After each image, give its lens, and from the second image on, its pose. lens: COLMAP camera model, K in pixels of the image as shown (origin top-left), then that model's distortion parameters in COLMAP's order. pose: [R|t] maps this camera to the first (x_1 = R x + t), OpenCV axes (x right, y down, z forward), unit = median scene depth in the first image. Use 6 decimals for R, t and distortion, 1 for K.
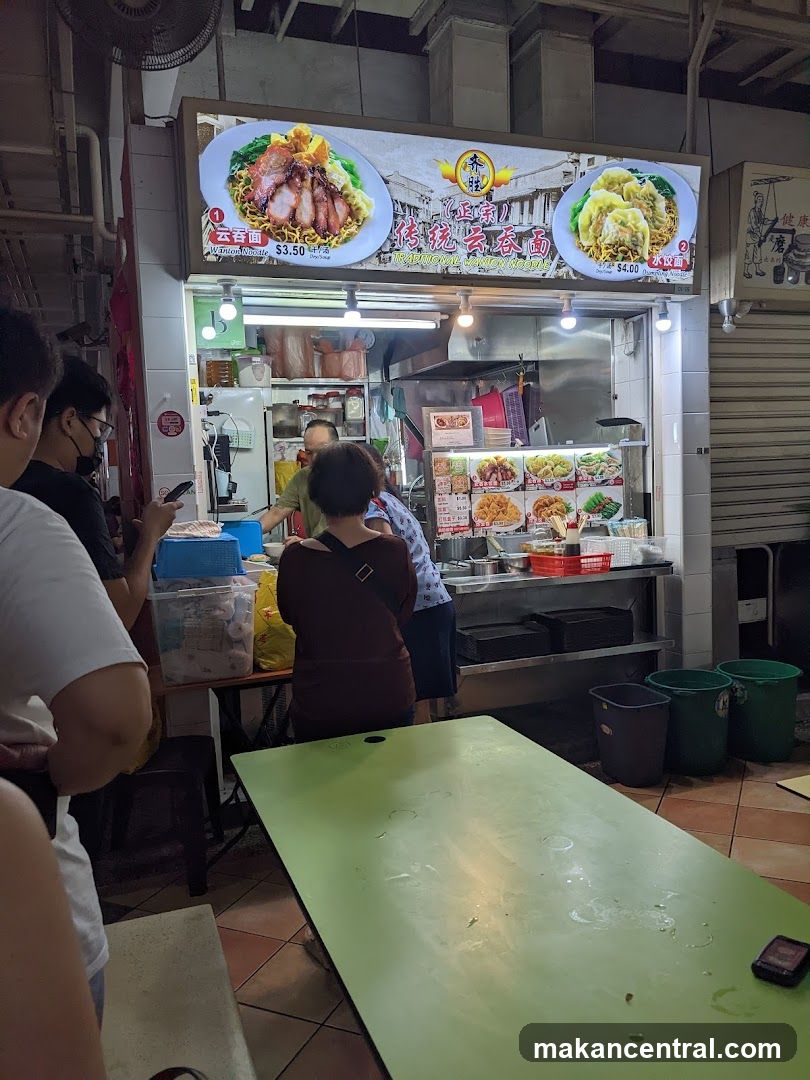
lens RADIAL K [[848.7, 0, 405.7], [0, 848.7, 537.8], [0, 0, 1]] dist [0.026102, 0.017794]
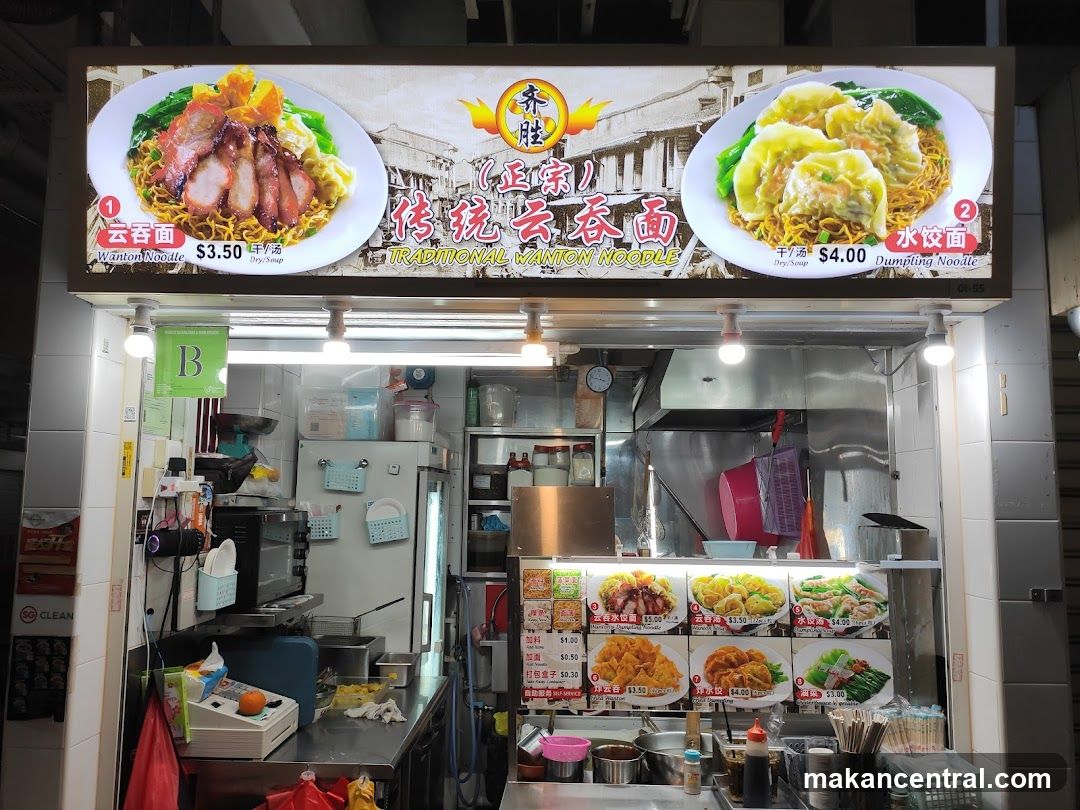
lens RADIAL K [[807.1, 0, 533.7], [0, 807.1, 412.4], [0, 0, 1]] dist [0.074043, -0.056594]
pose [[0.928014, 0.009983, -0.372413, 0.285801], [-0.077054, 0.983168, -0.165658, -0.121353], [0.364491, 0.182429, 0.913163, 0.492953]]
